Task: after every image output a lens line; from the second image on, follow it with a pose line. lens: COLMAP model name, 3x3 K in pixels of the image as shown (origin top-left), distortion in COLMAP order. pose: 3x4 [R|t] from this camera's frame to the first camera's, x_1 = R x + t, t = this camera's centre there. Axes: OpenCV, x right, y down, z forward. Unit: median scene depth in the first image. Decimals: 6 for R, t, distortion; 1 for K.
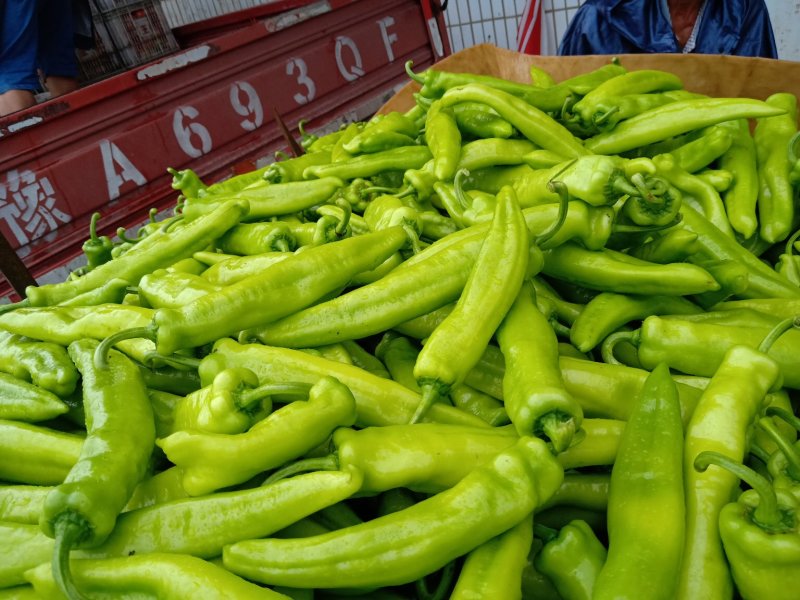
lens RADIAL K [[678.1, 0, 400.0], [0, 678.1, 300.0], [0, 0, 1]] dist [0.000685, -0.010001]
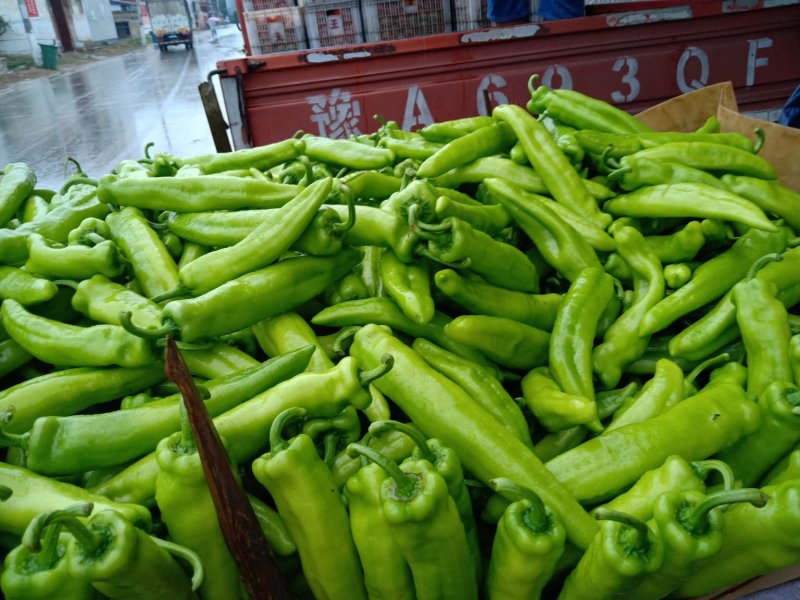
lens RADIAL K [[678.1, 0, 400.0], [0, 678.1, 300.0], [0, 0, 1]] dist [0.000685, -0.010001]
pose [[0.769302, 0.407310, -0.492213, 0.271077], [-0.389846, 0.909642, 0.143428, -0.053899], [0.506157, 0.081548, 0.858577, 0.006646]]
